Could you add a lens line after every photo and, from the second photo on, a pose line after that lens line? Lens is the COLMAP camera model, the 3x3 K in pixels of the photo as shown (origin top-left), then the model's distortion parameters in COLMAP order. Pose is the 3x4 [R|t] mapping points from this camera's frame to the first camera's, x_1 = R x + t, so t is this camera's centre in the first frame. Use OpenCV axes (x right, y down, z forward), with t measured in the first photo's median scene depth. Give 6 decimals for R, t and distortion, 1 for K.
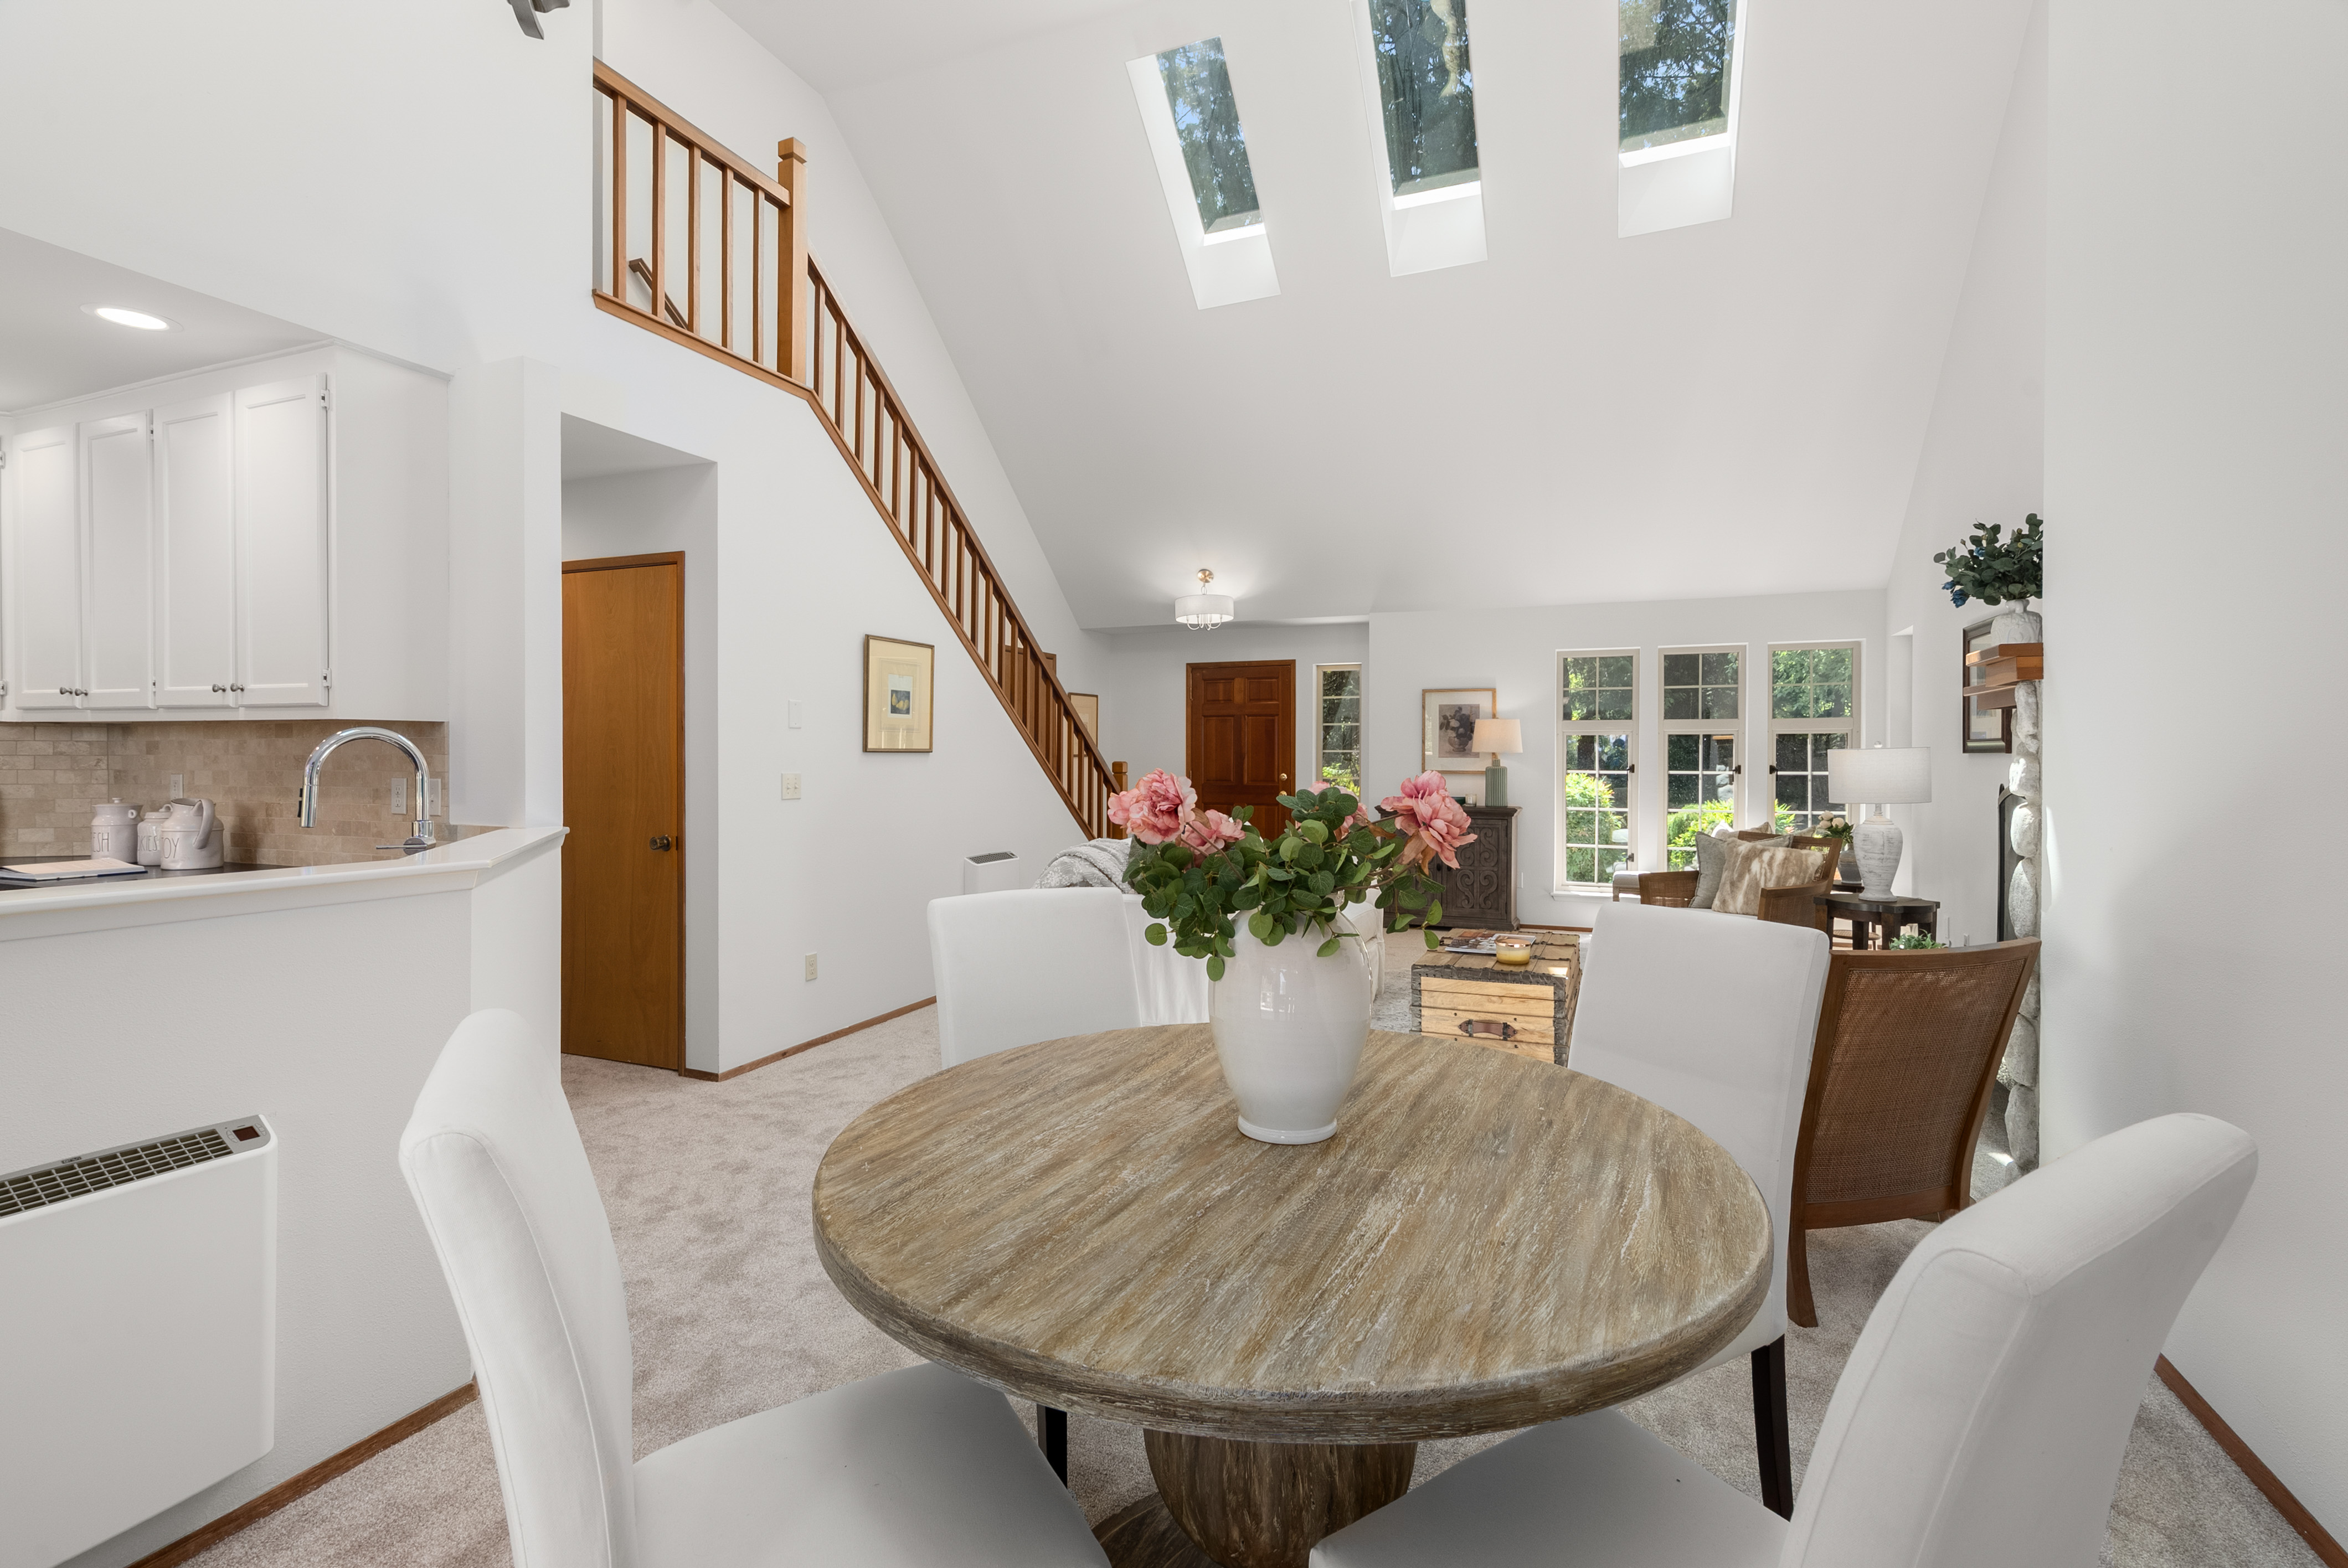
lens RADIAL K [[1074.9, 0, 1175.9], [0, 1074.9, 777.4], [0, 0, 1]] dist [-0.009423, 0.004916]
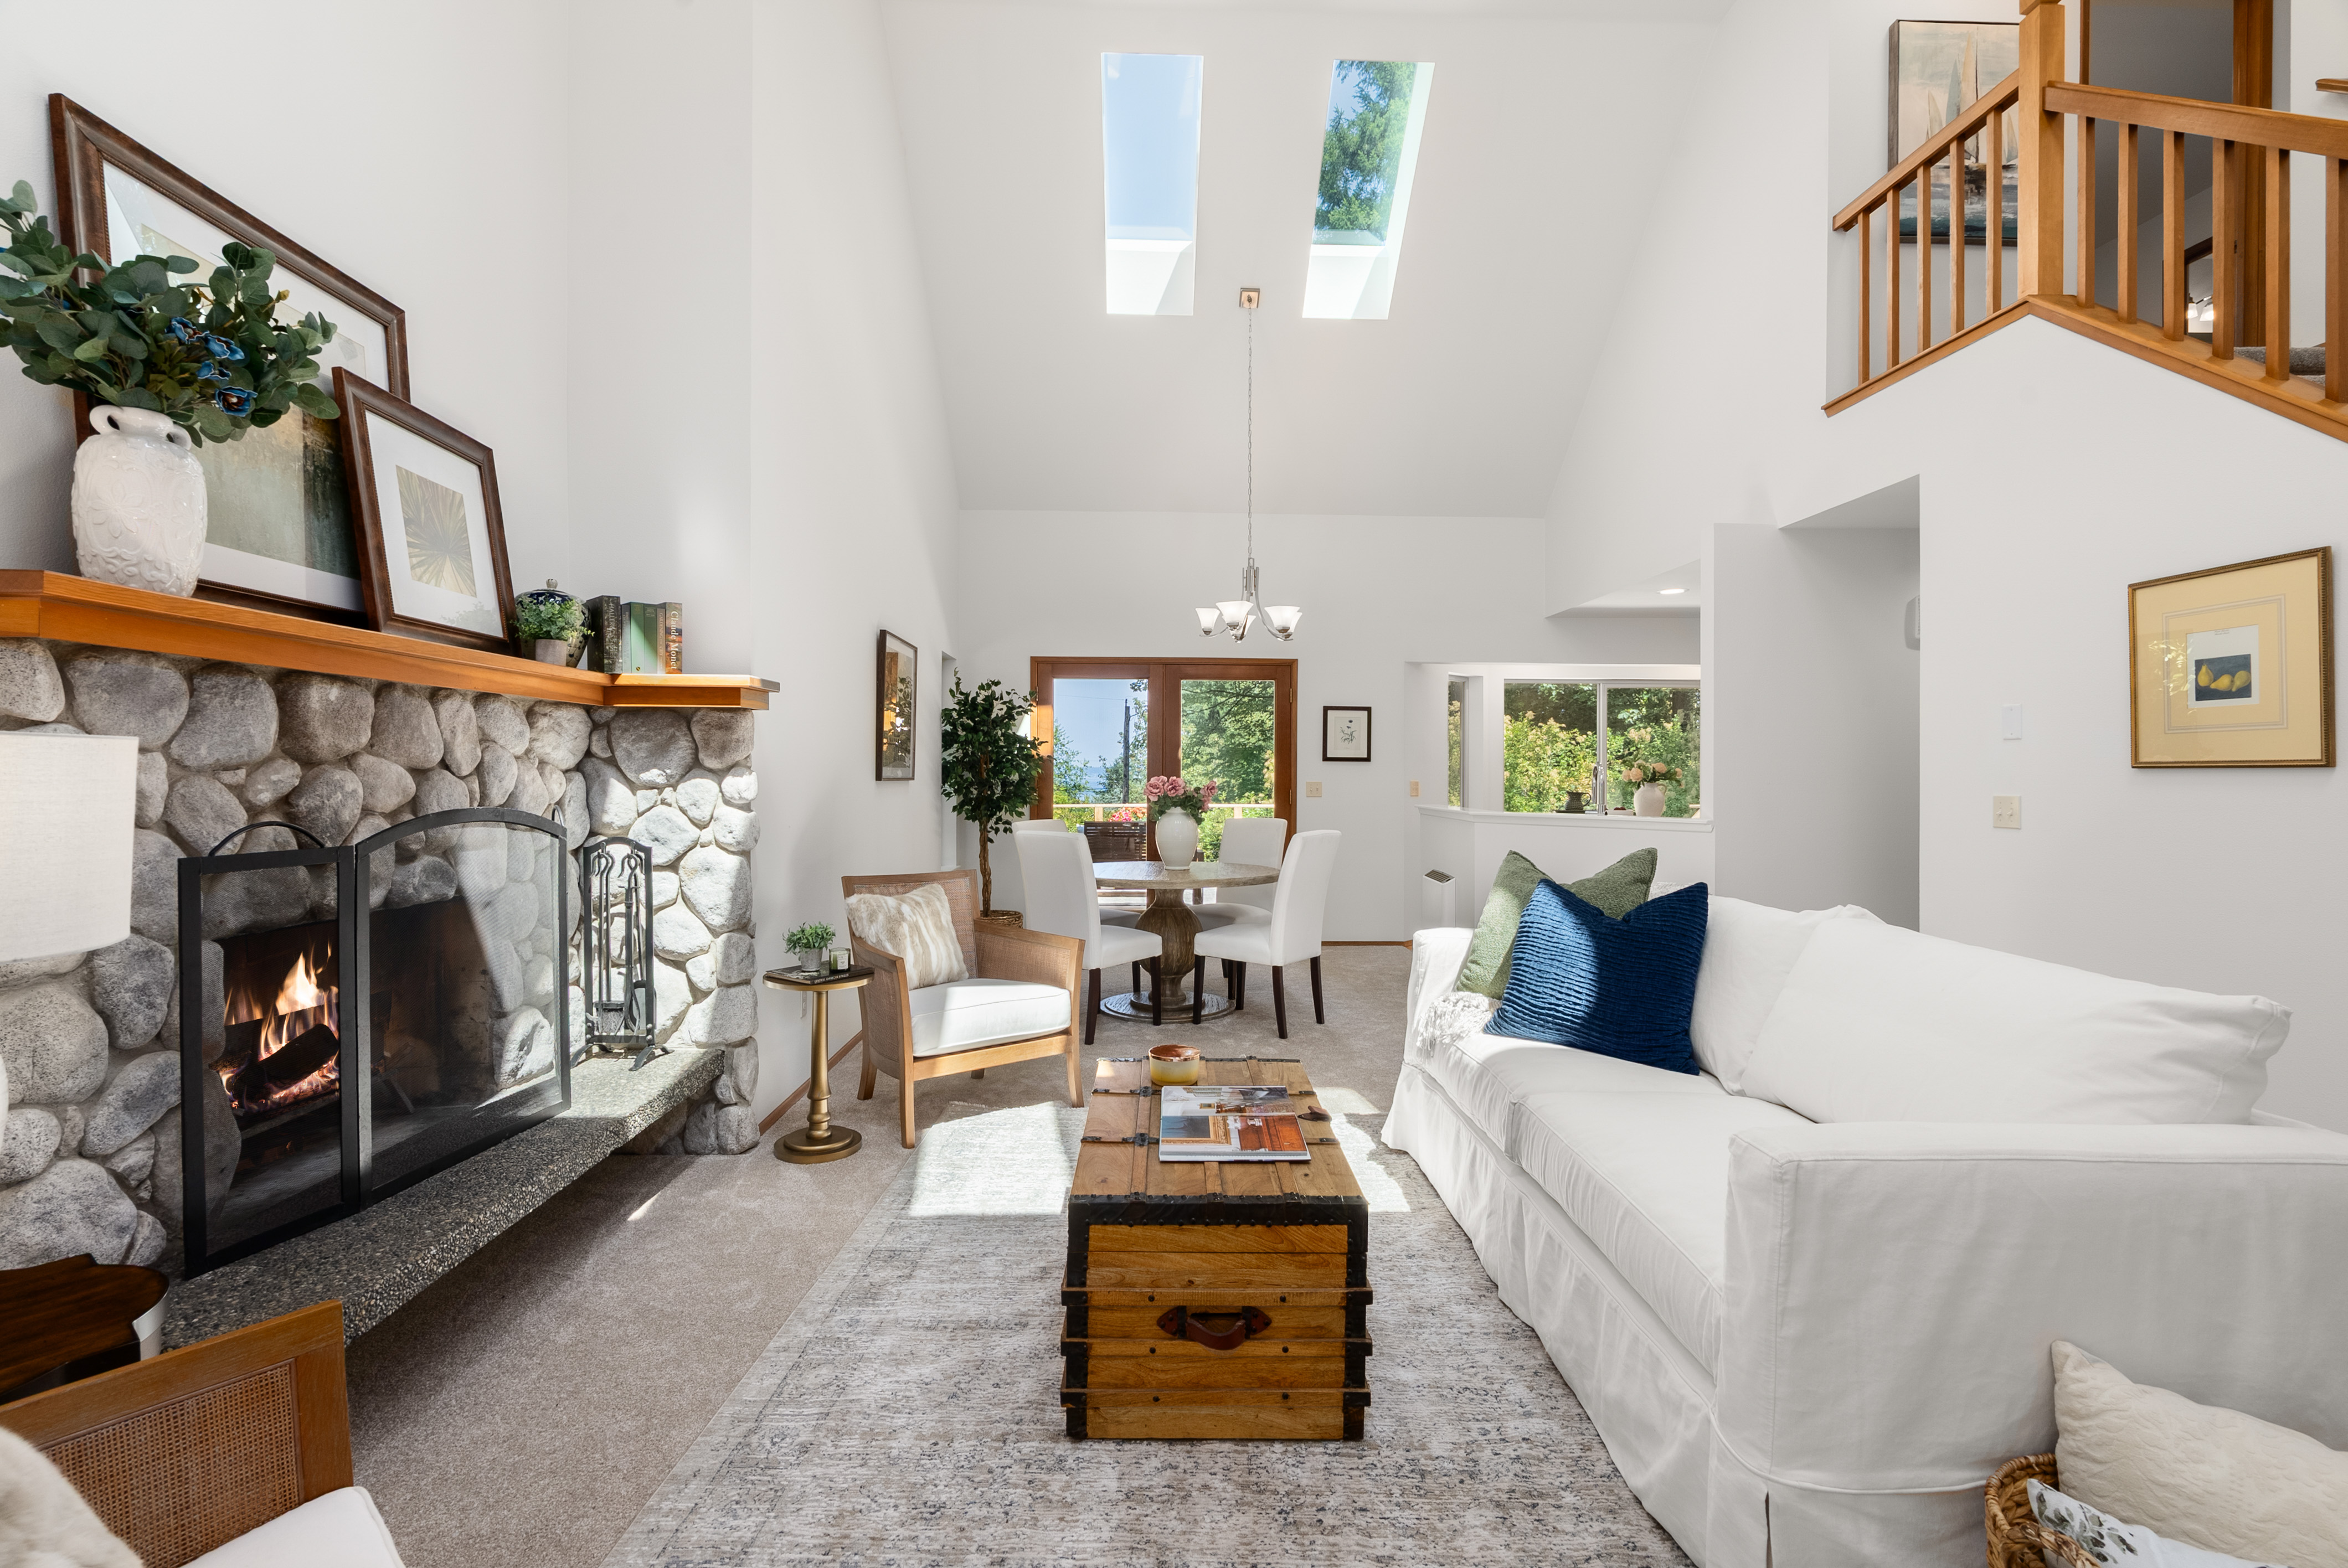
lens RADIAL K [[1074.9, 0, 1157.0], [0, 1074.9, 769.5], [0, 0, 1]] dist [-0.009423, 0.004916]
pose [[-0.922047, -0.006732, -0.387020, 0.511150], [-0.012835, 0.999831, 0.013187, -0.025536], [0.386866, 0.017126, -0.921977, 1.420742]]
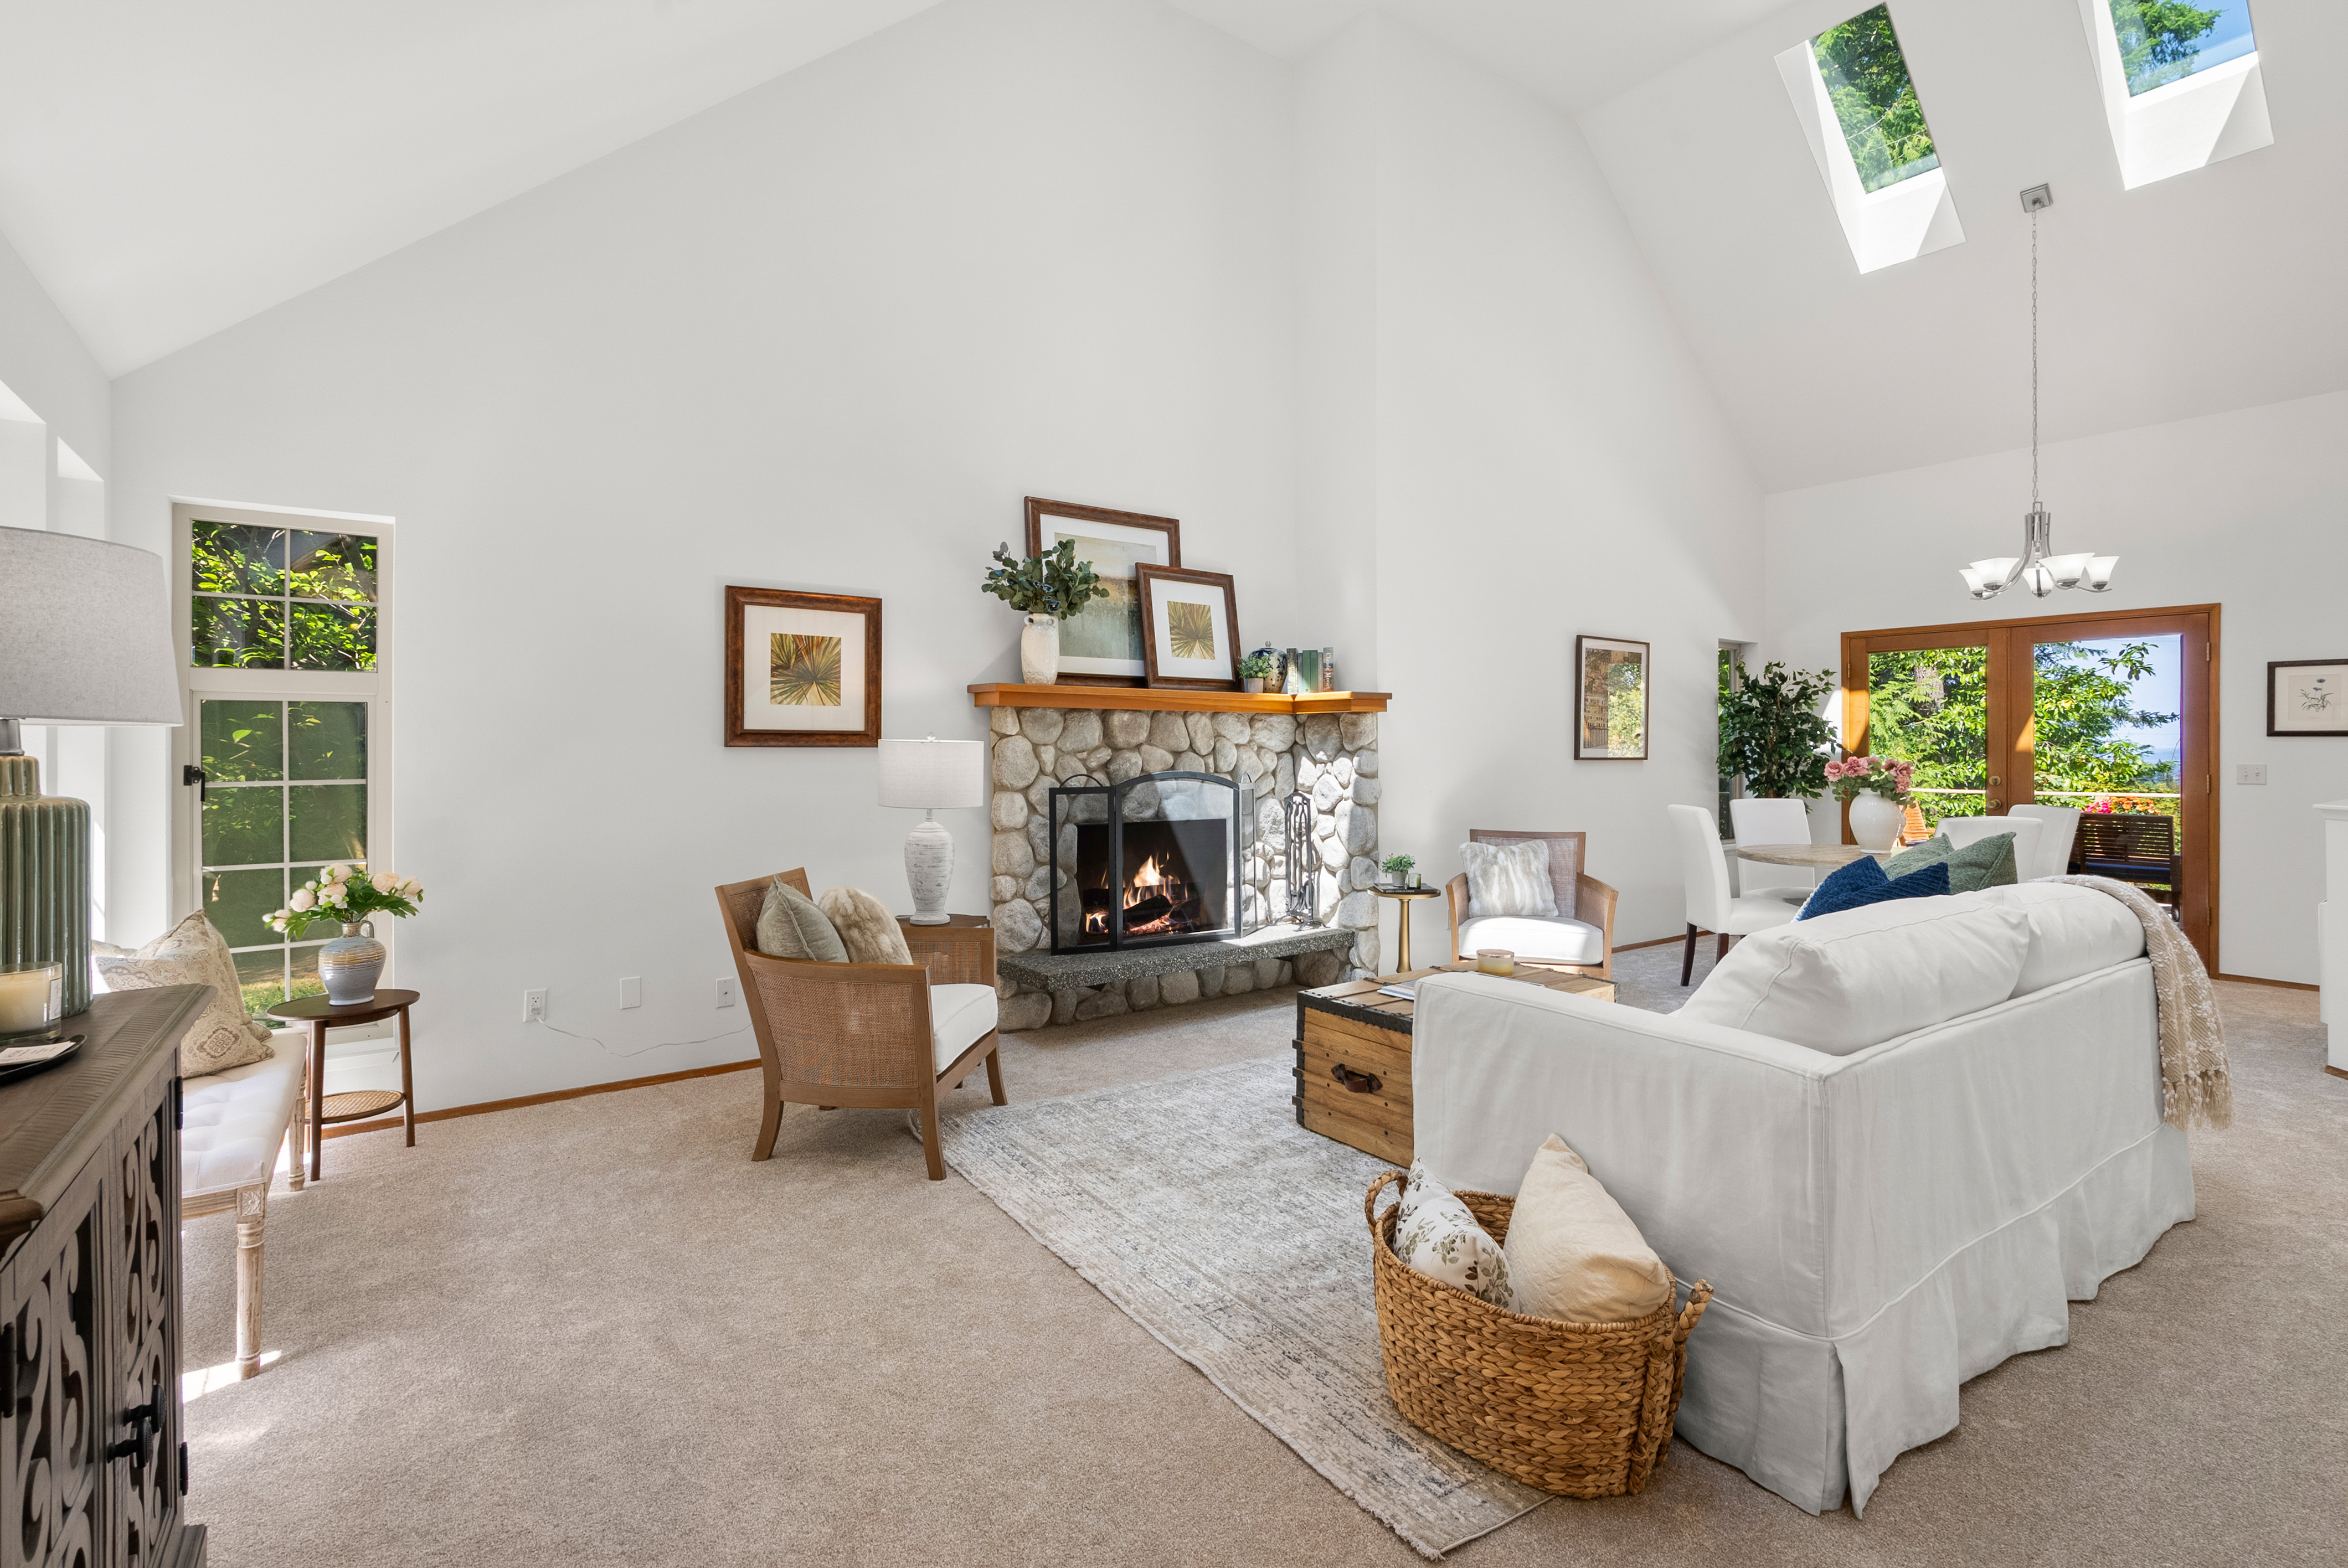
lens RADIAL K [[1074.9, 0, 1193.7], [0, 1074.9, 750.1], [0, 0, 1]] dist [-0.009423, 0.004916]
pose [[-0.854363, 0.000035, 0.519677, 0.047341], [0.008030, 0.999882, 0.013134, -0.029807], [-0.519615, 0.015394, -0.854262, 1.703718]]
